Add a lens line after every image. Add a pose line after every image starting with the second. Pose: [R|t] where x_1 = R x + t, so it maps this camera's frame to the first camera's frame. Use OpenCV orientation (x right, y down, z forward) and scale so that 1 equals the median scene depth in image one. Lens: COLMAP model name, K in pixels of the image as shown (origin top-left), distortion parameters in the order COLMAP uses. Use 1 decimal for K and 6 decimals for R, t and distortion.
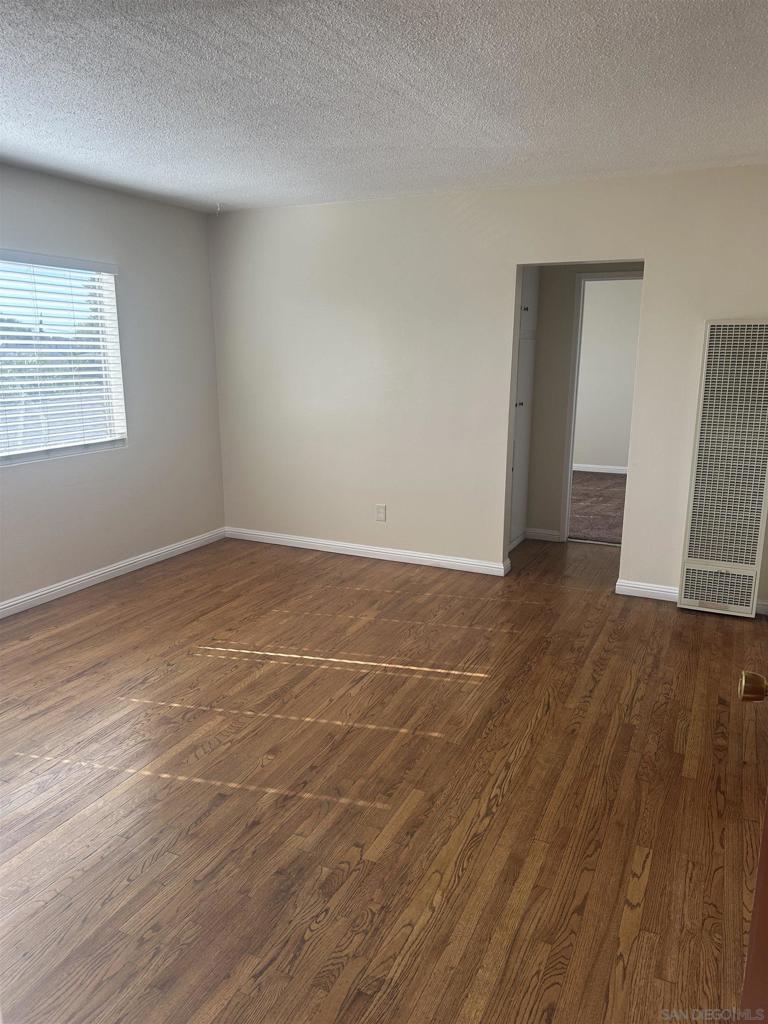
lens RADIAL K [[728.3, 0, 388.0], [0, 728.3, 489.6], [0, 0, 1]] dist [0.052984, -0.049744]
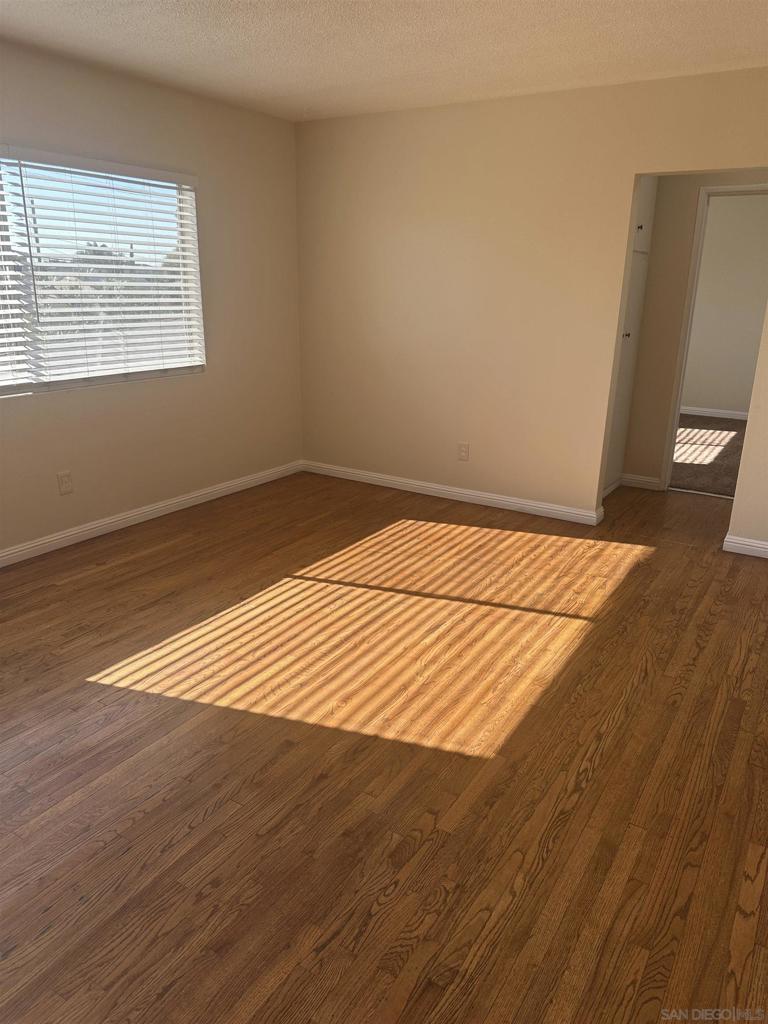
lens RADIAL K [[720.8, 0, 384.0], [0, 720.8, 512.0], [0, 0, 1]] dist [0.067989, -0.100183]
pose [[0.992989, 0.049078, -0.107533, -0.019329], [-0.036164, 0.992246, 0.118915, 0.005114], [0.112535, -0.114192, 0.987064, 0.129308]]
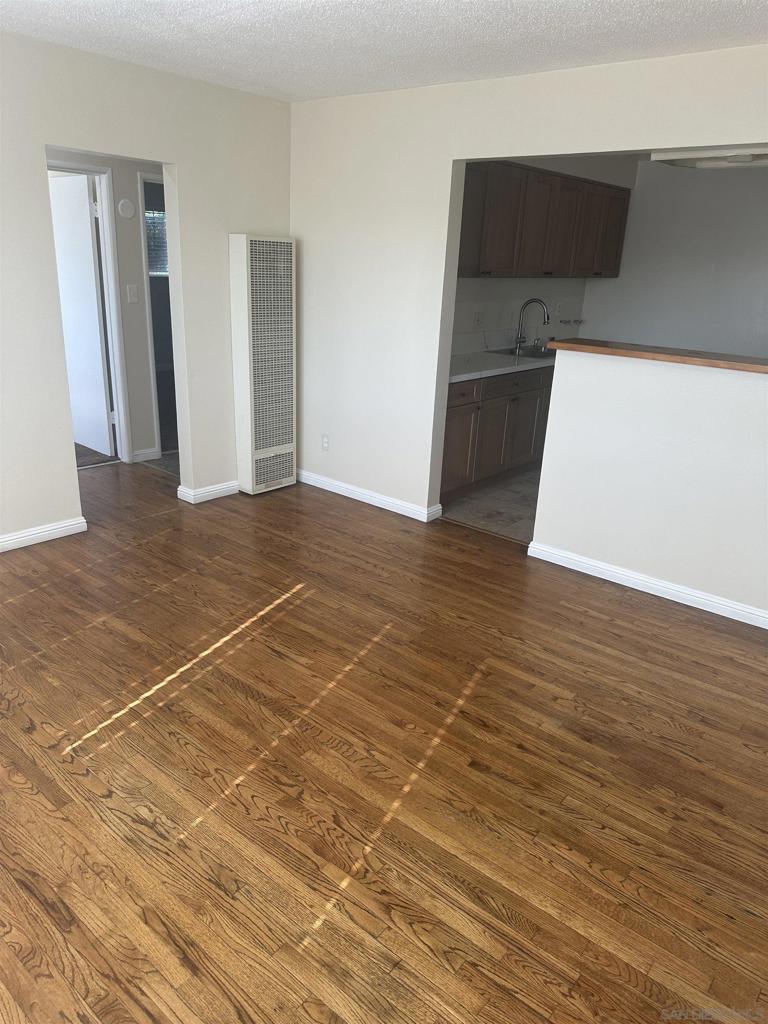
lens RADIAL K [[720.8, 0, 384.0], [0, 720.8, 512.0], [0, 0, 1]] dist [0.067989, -0.100183]
pose [[0.250030, -0.313850, 0.915960, -1.059989], [0.142302, 0.947646, 0.285863, -0.192512], [-0.957724, 0.058868, 0.281602, 0.852444]]
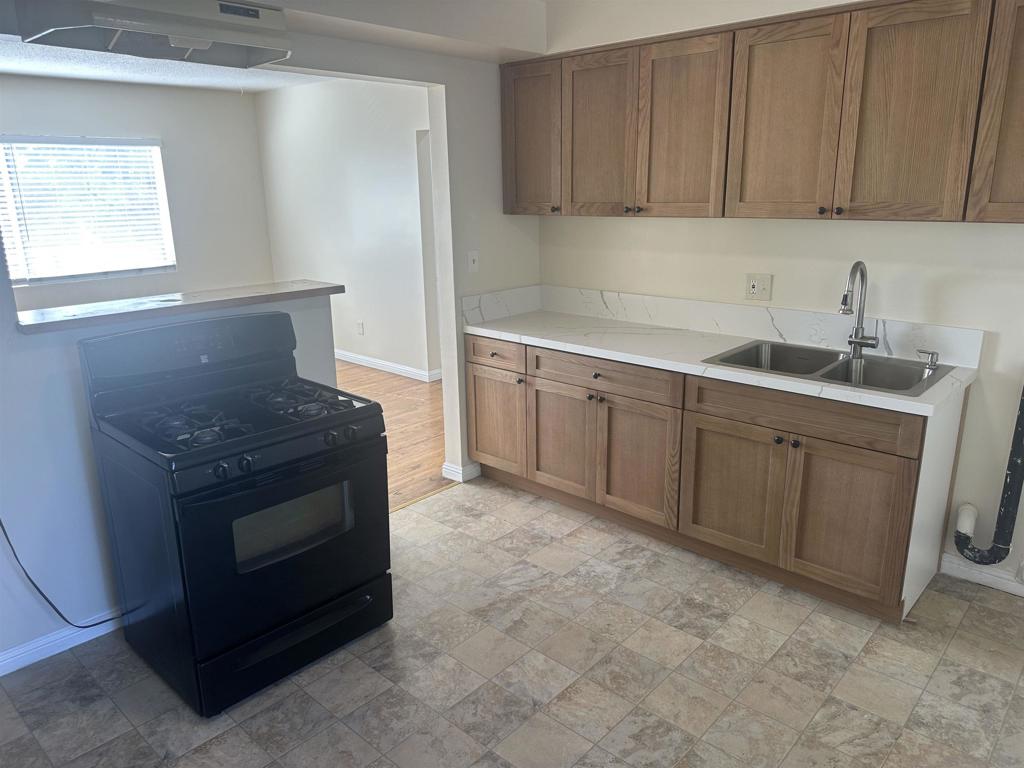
lens RADIAL K [[720.8, 0, 512.0], [0, 720.8, 384.0], [0, 0, 1]] dist [0.067989, -0.100183]
pose [[0.956854, 0.064460, -0.283328, 1.296502], [-0.040750, 0.995215, 0.088801, 0.011869], [0.287696, -0.073424, 0.954903, -0.279299]]
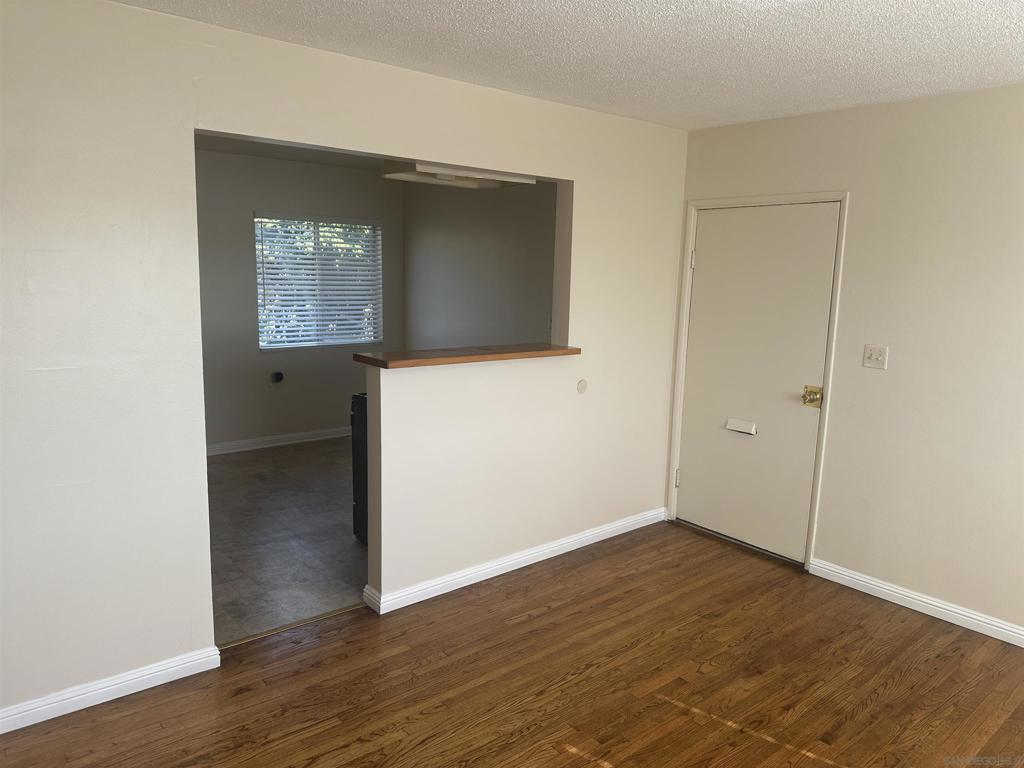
lens RADIAL K [[720.8, 0, 512.0], [0, 720.8, 384.0], [0, 0, 1]] dist [0.067989, -0.100183]
pose [[-0.909483, -0.096114, 0.404479, -0.198034], [0.048583, 0.941673, 0.333004, -0.431167], [-0.412893, 0.322513, -0.851766, 1.954768]]
